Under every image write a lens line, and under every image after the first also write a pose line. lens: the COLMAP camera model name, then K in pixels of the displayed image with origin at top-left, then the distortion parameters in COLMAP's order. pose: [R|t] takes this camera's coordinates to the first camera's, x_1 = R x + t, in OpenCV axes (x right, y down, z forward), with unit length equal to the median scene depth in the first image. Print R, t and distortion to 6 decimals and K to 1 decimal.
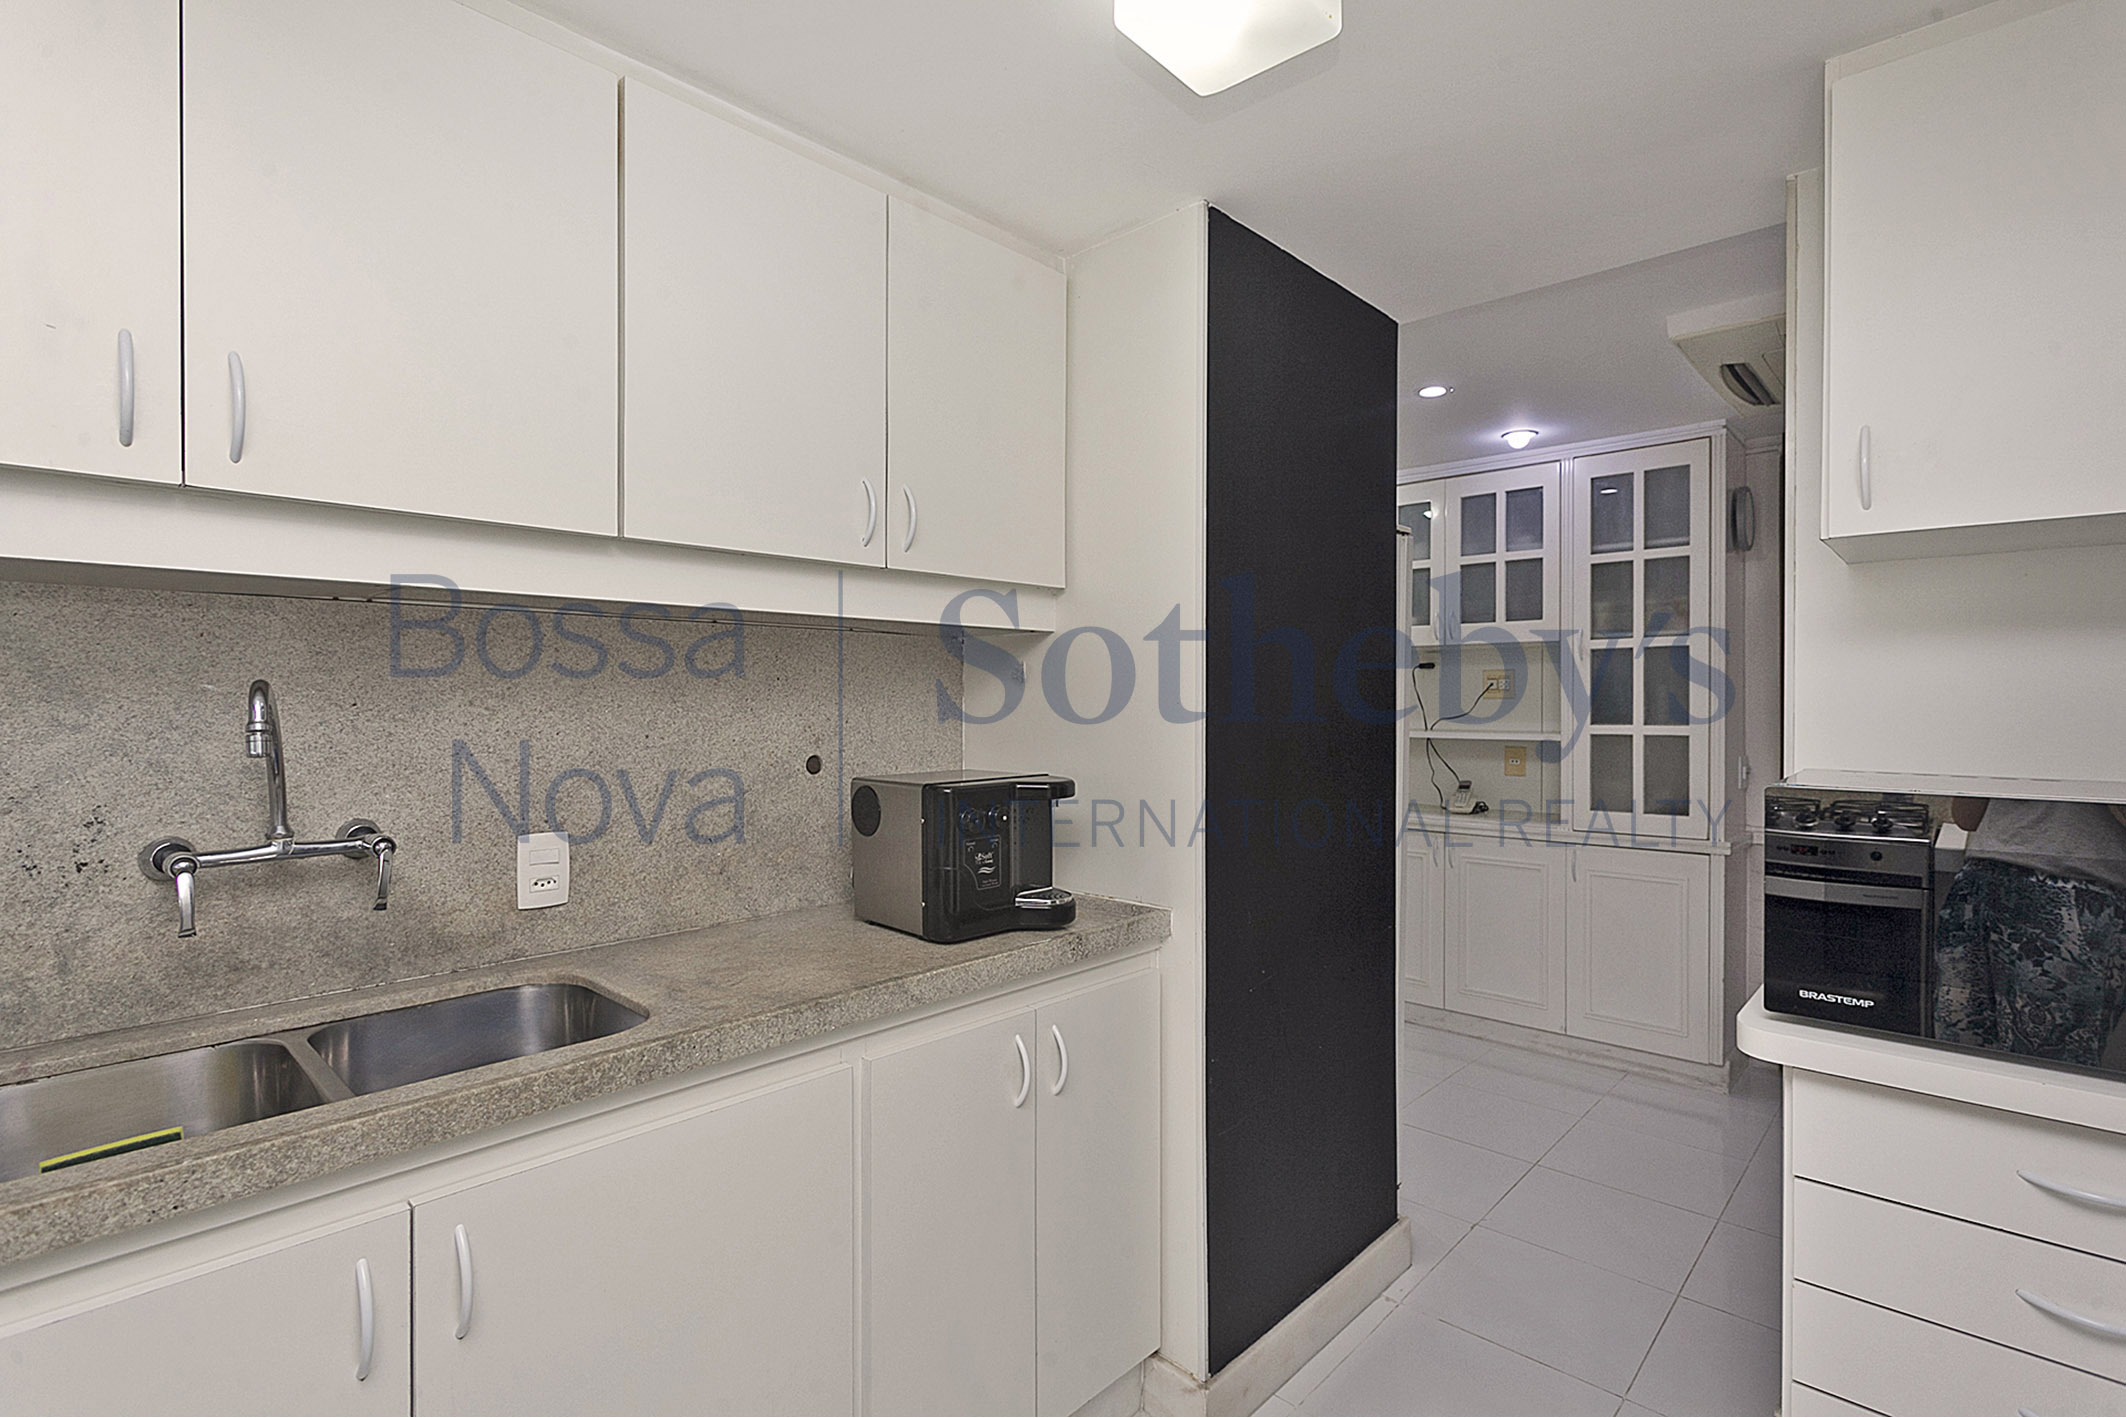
lens RADIAL K [[1008.8, 0, 1070.1], [0, 1008.8, 703.0], [0, 0, 1]] dist [-0.001184, 0.000555]
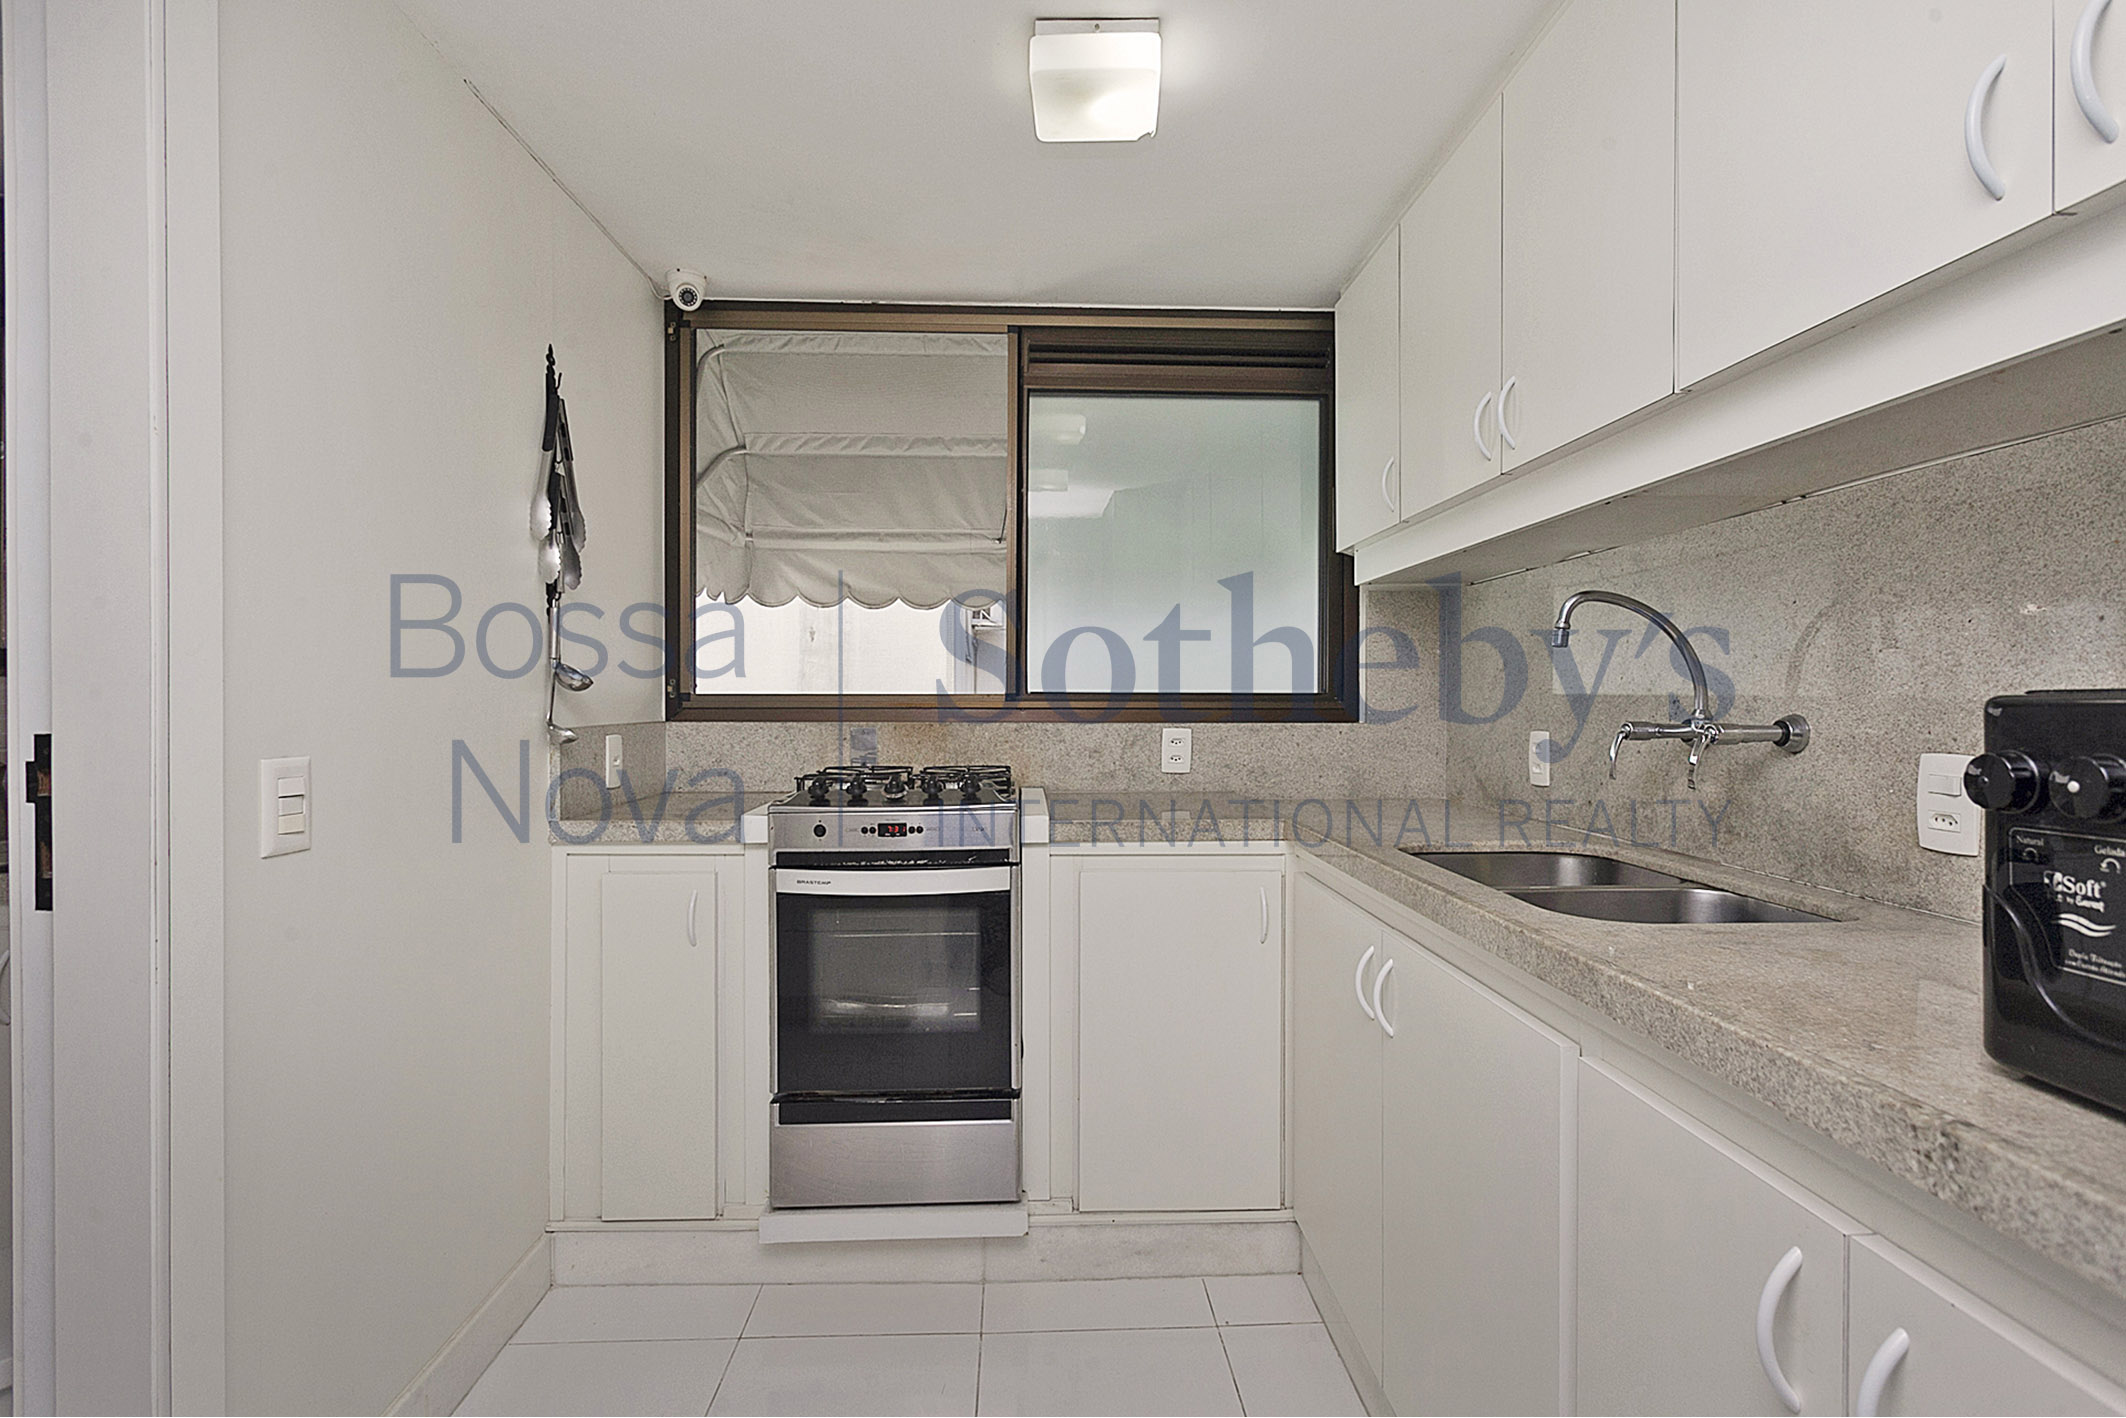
lens RADIAL K [[1008.8, 0, 1070.1], [0, 1008.8, 703.0], [0, 0, 1]] dist [-0.001184, 0.000555]
pose [[-0.706390, 0.000578, -0.707822, 0.492722], [-0.005845, 0.999961, 0.006649, 0.093498], [0.707798, 0.008834, -0.706359, 1.113052]]
